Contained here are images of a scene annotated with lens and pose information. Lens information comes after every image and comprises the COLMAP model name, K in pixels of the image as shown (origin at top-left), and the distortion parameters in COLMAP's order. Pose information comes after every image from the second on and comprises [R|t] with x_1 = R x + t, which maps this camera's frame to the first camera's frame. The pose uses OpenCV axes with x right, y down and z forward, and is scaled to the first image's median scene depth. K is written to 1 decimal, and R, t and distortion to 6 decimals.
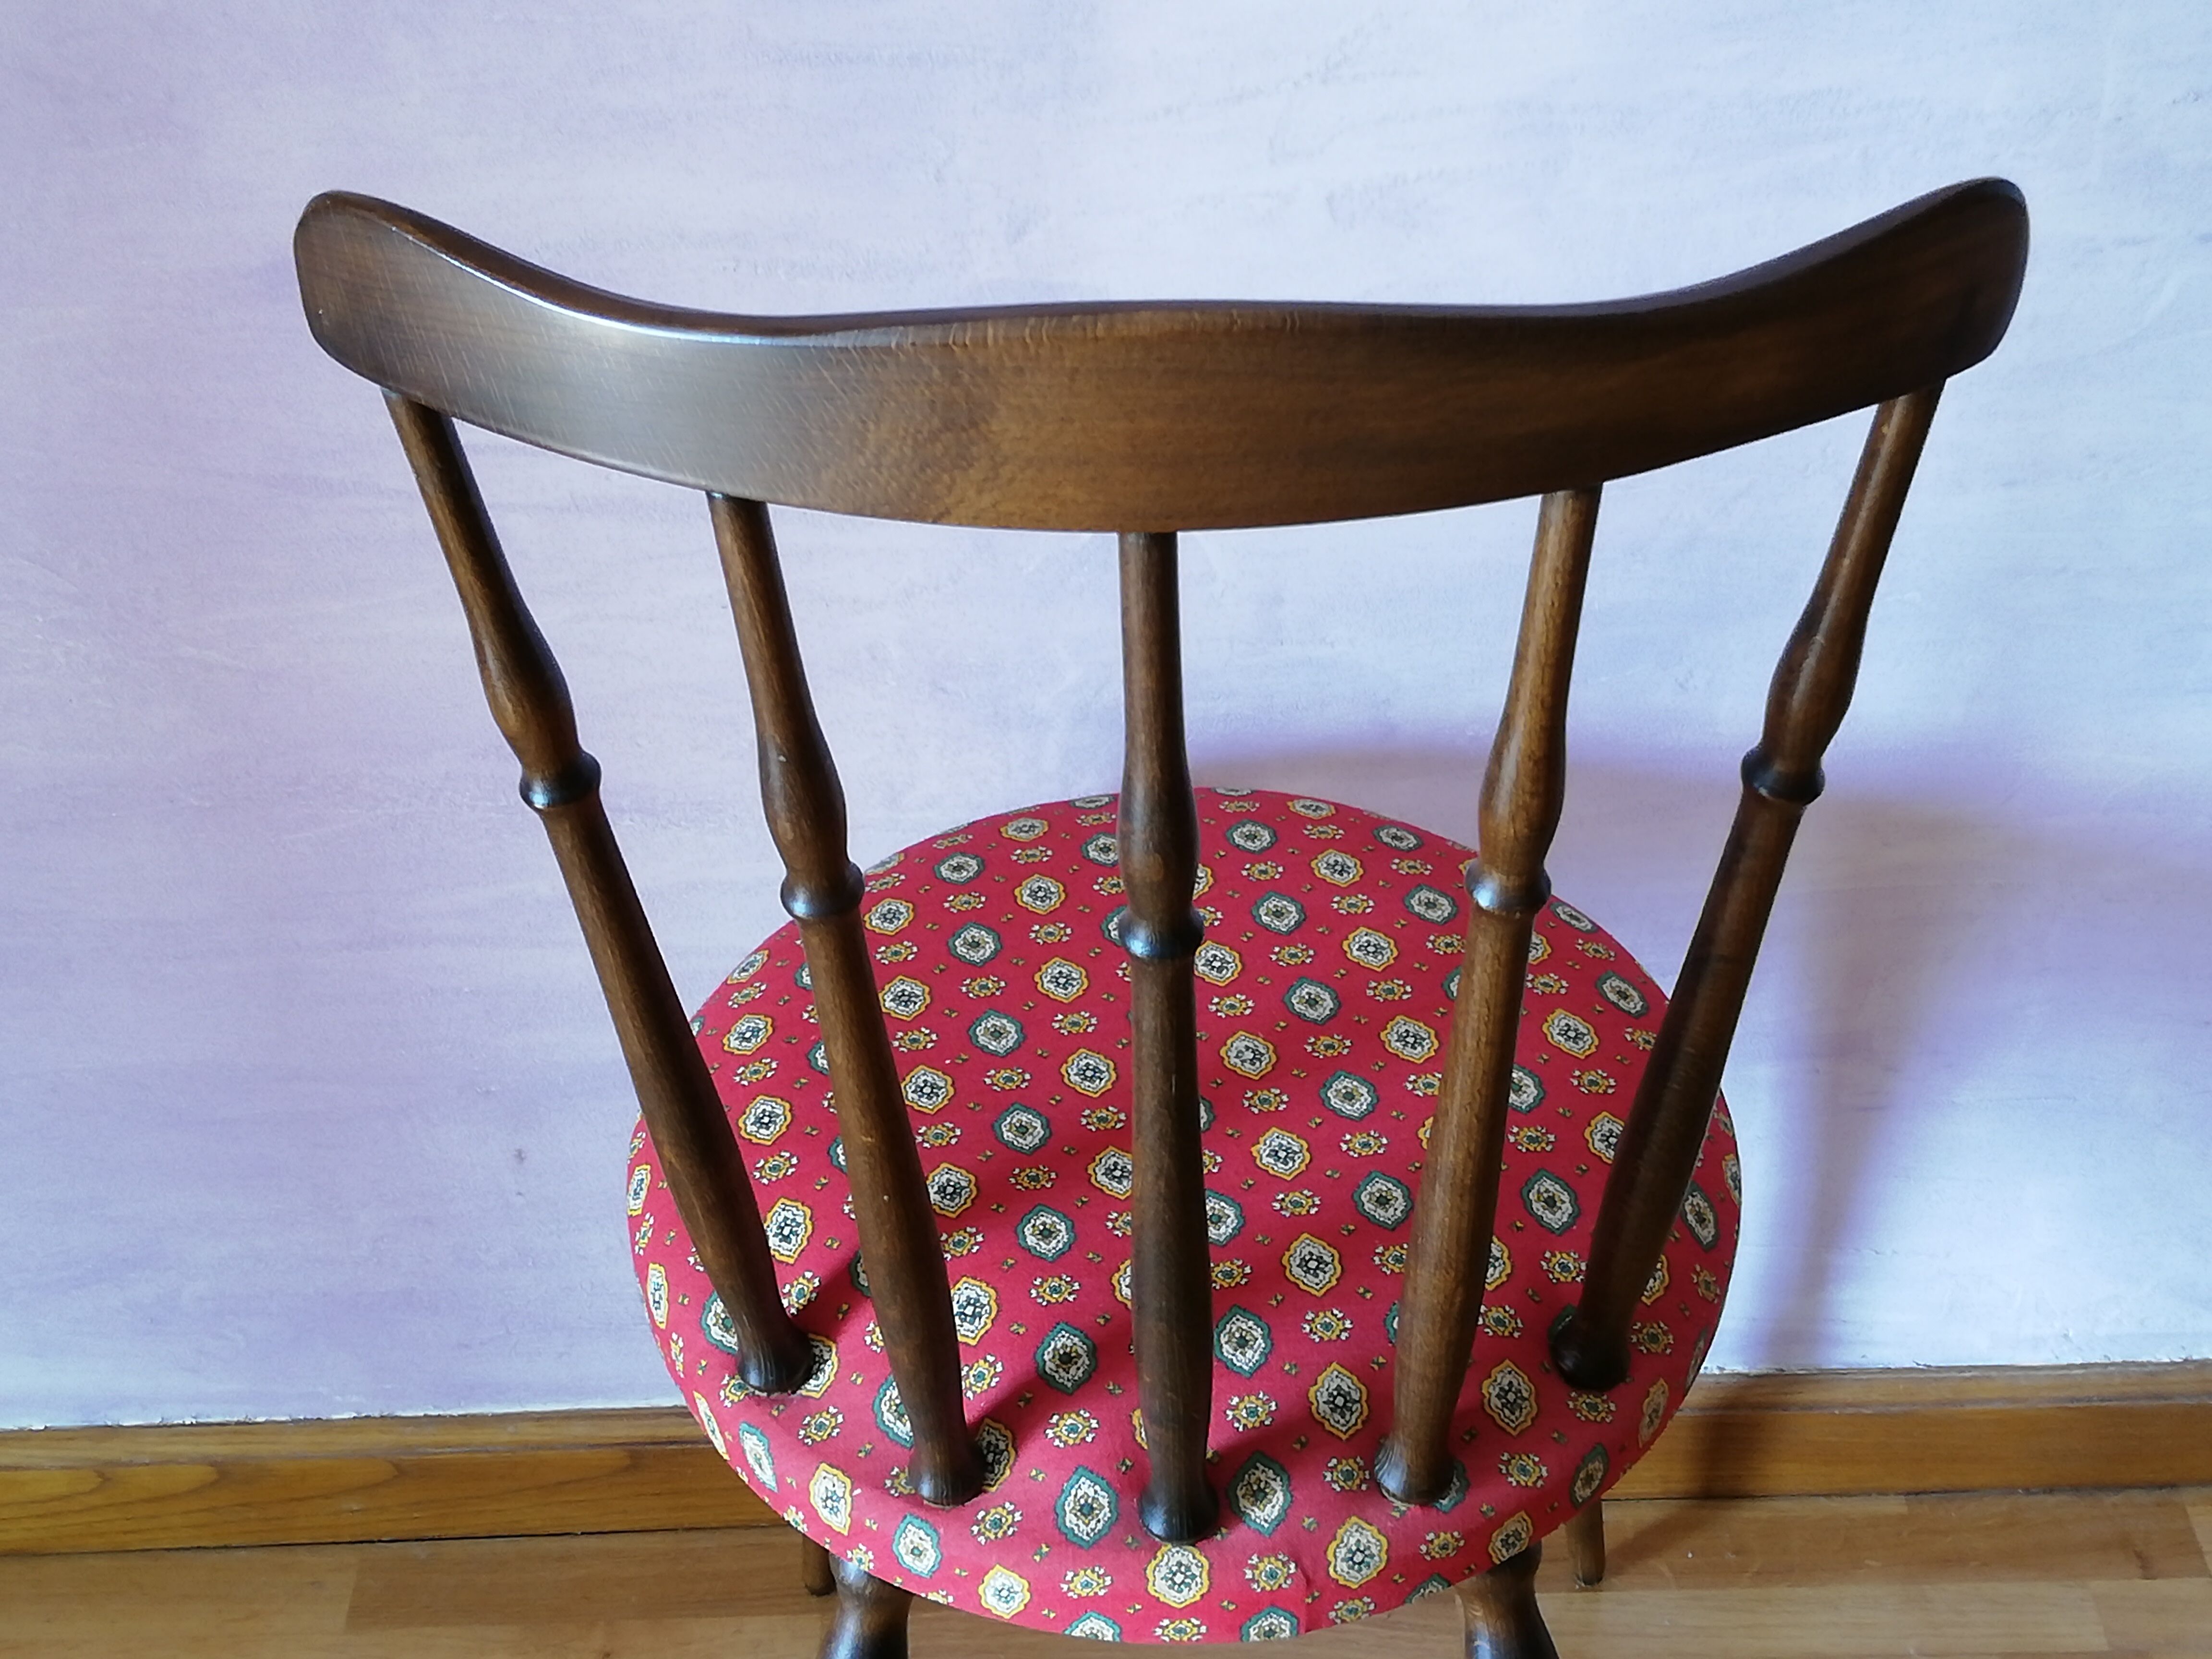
lens RADIAL K [[3353.9, 0, 1106.0], [0, 3353.9, 829.5], [0, 0, 1]] dist [0.029276, -0.437926]
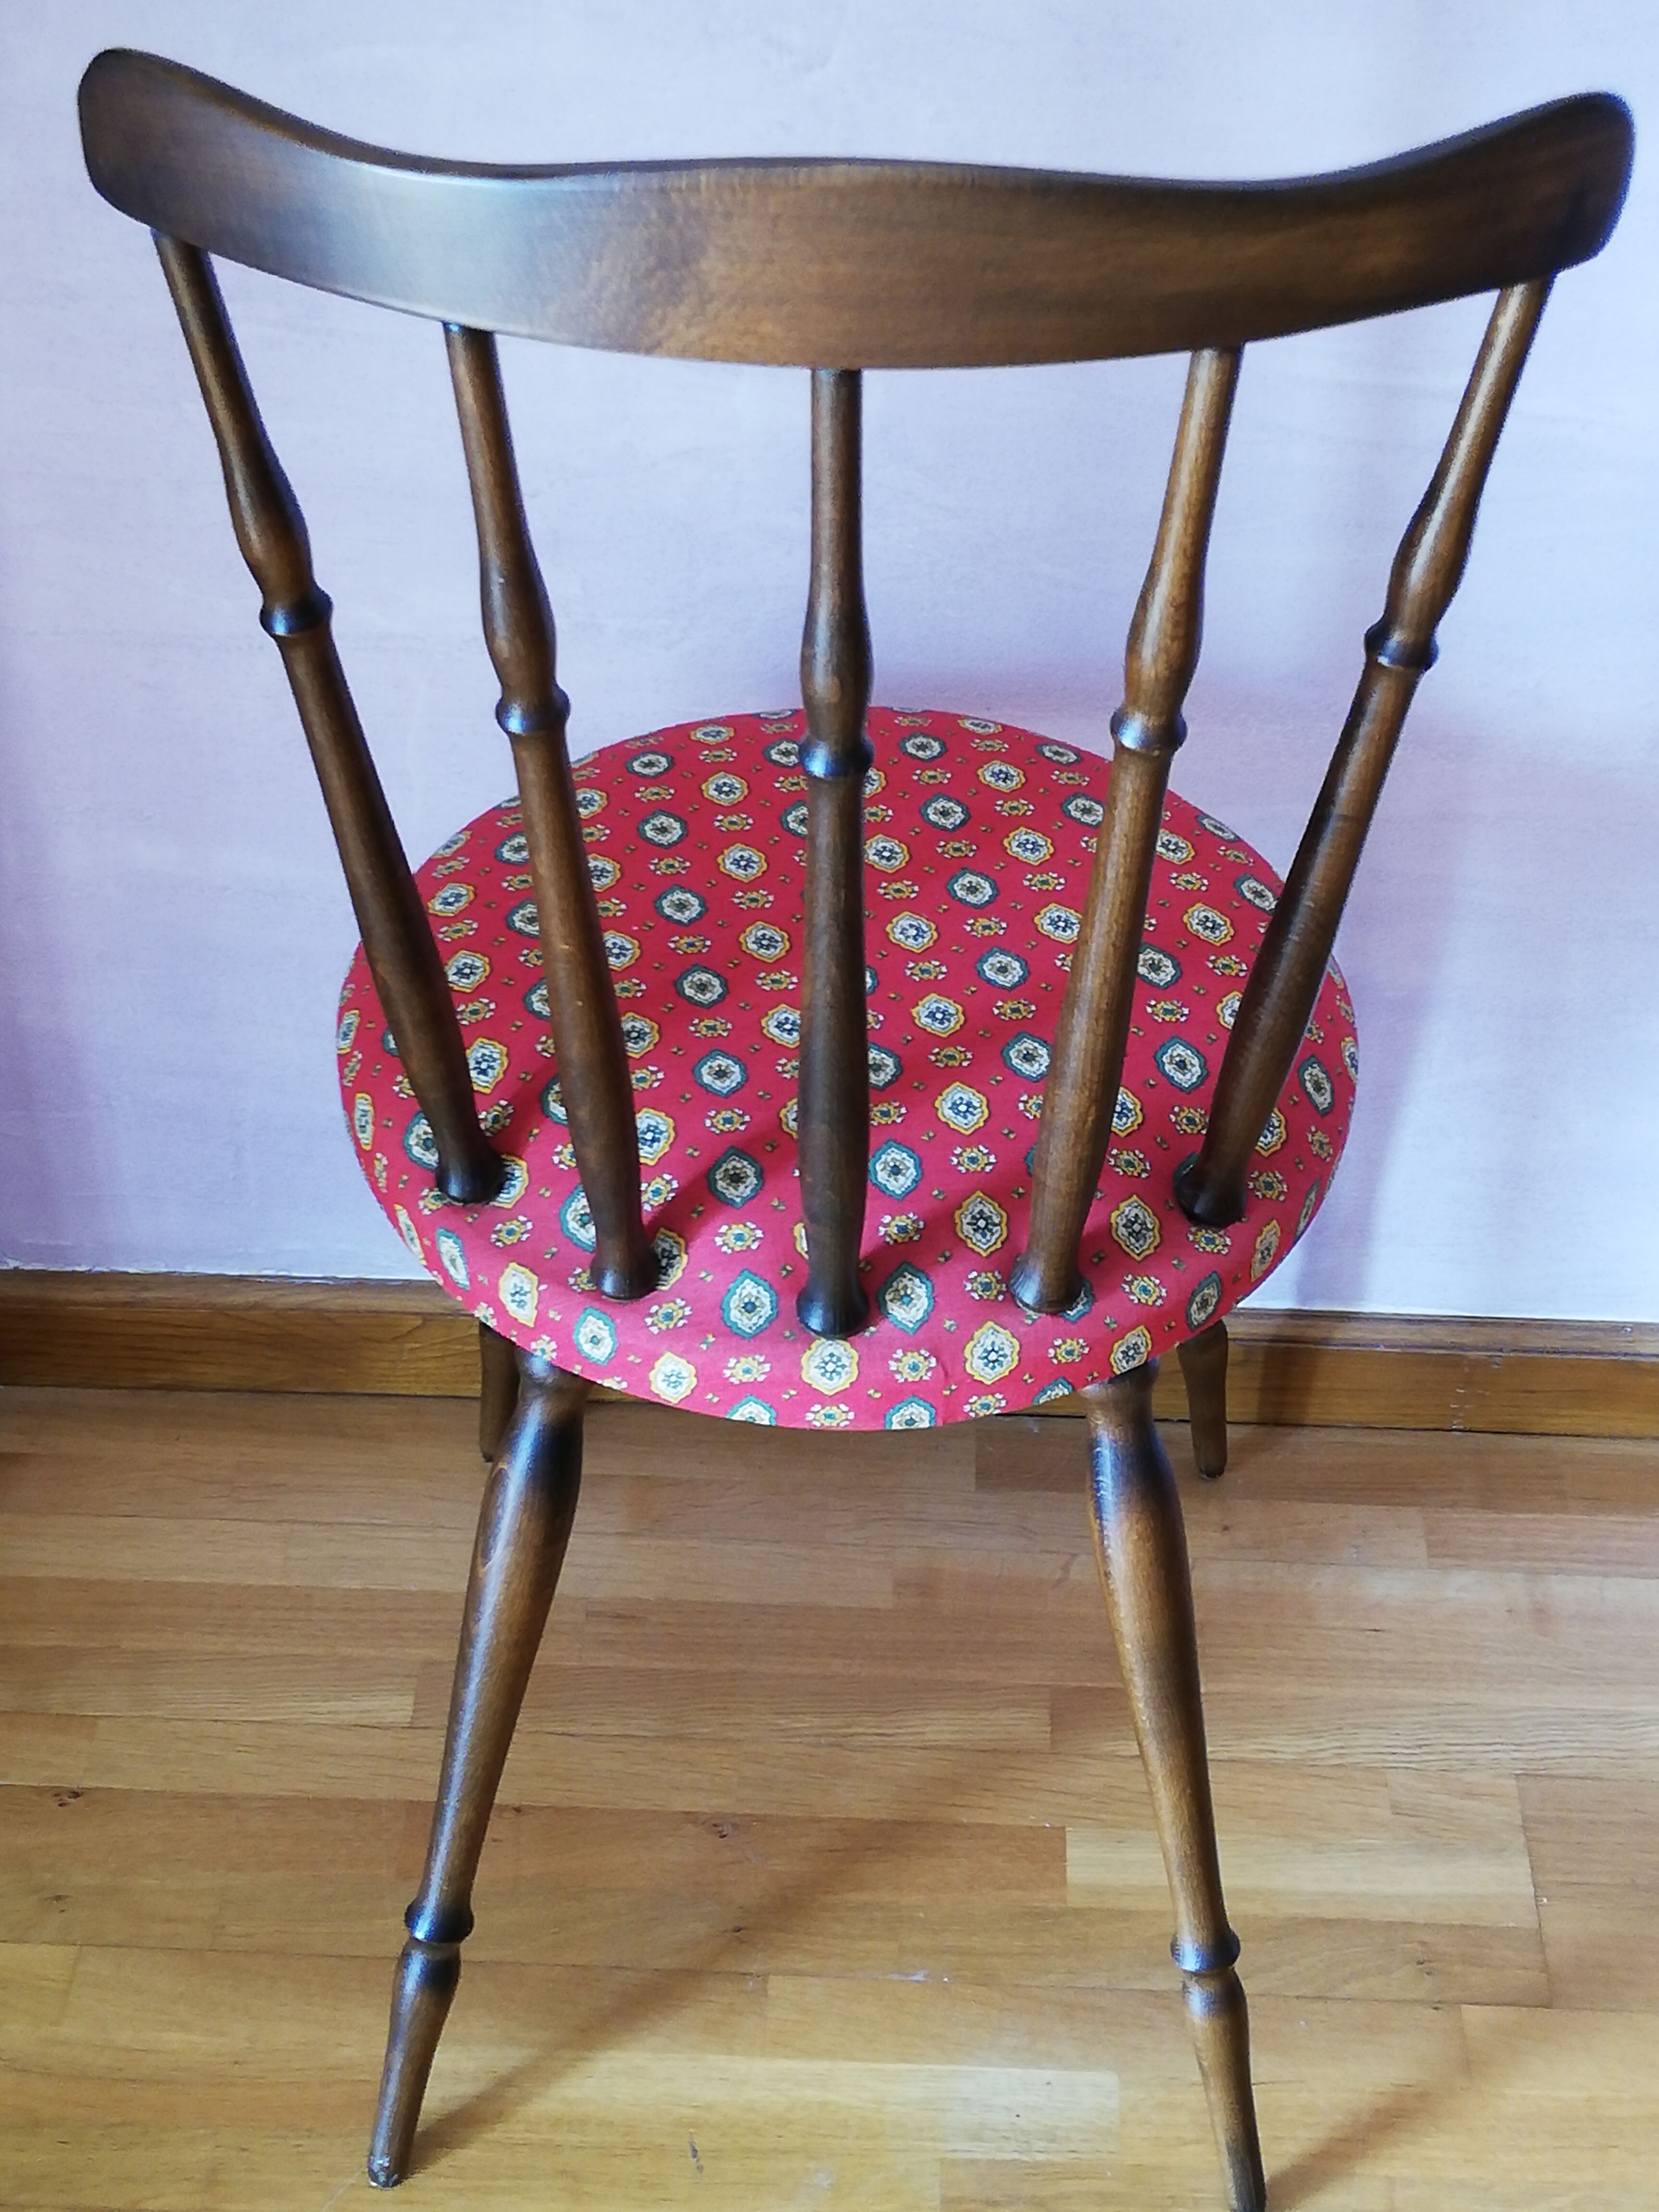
lens RADIAL K [[3353.9, 0, 829.5], [0, 3353.9, 1106.0], [0, 0, 1]] dist [0.029276, -0.437926]
pose [[0.999248, 0.035488, 0.015615, 0.000893], [-0.036366, 0.997532, 0.060058, 0.067843], [-0.013446, -0.060581, 0.998073, -0.101110]]
